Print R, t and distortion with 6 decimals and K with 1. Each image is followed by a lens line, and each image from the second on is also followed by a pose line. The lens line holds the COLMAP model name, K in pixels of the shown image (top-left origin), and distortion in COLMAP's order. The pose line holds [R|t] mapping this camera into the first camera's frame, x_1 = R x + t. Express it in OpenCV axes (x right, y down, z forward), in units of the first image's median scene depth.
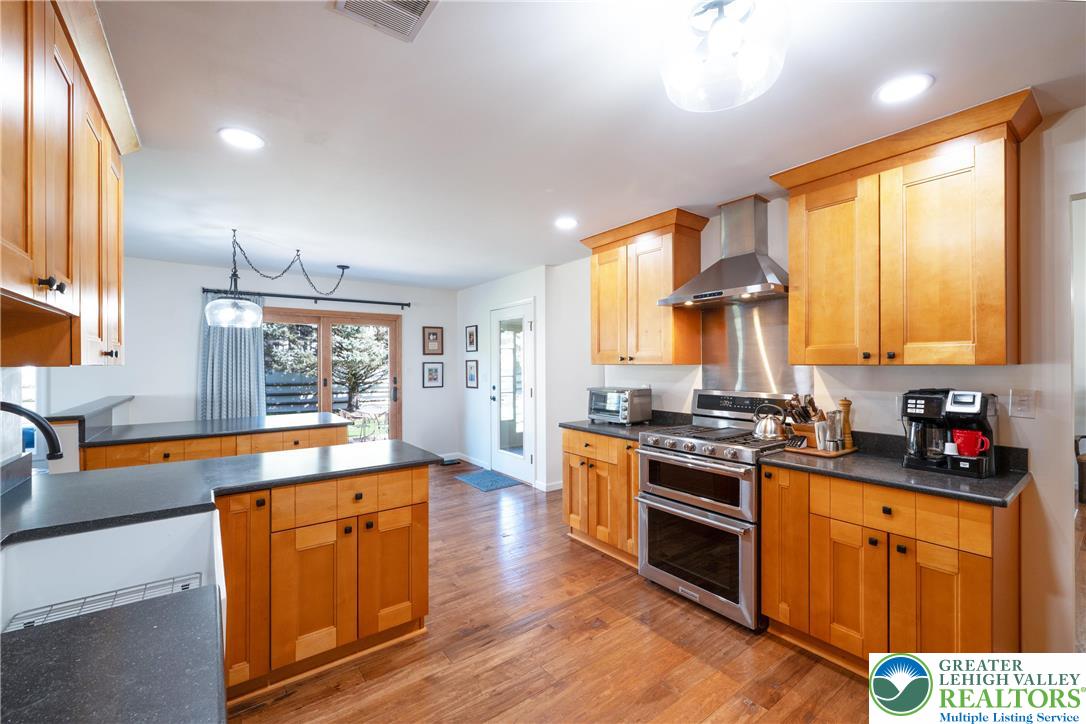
lens RADIAL K [[440.7, 0, 546.4], [0, 440.7, 363.6], [0, 0, 1]] dist [-0.001016, 0.000141]
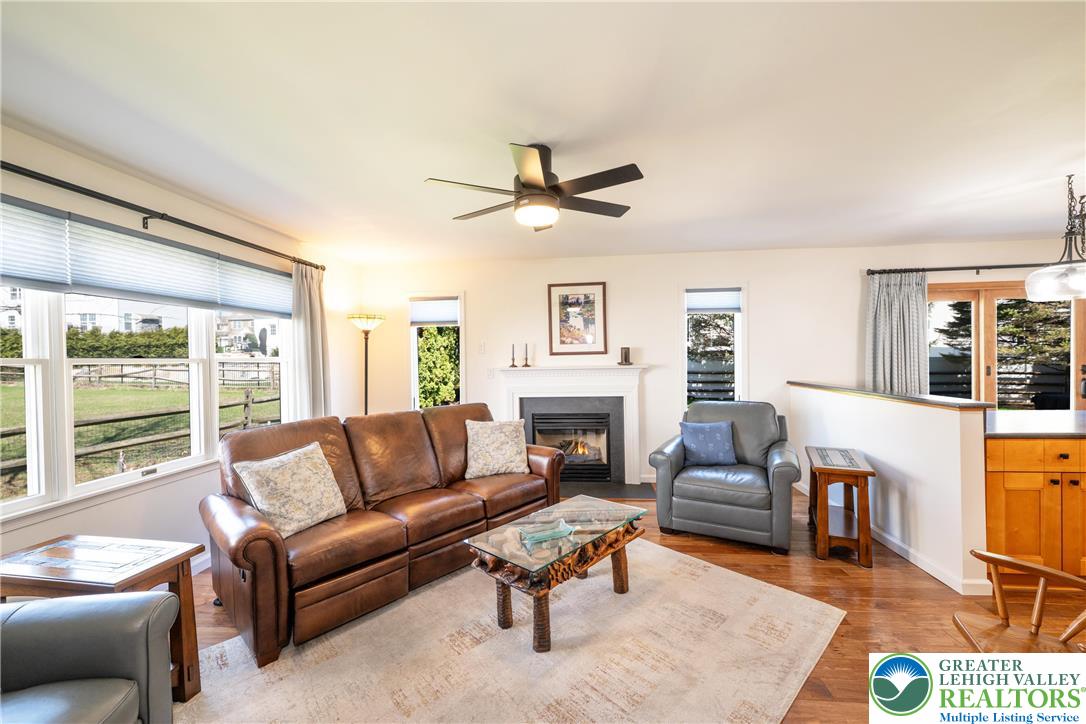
lens RADIAL K [[440.7, 0, 546.4], [0, 440.7, 363.6], [0, 0, 1]] dist [-0.001016, 0.000141]
pose [[0.730028, -0.001994, -0.683414, -0.855567], [0.013581, 0.999841, 0.011589, 0.013789], [0.683282, -0.017742, 0.729939, -0.232624]]
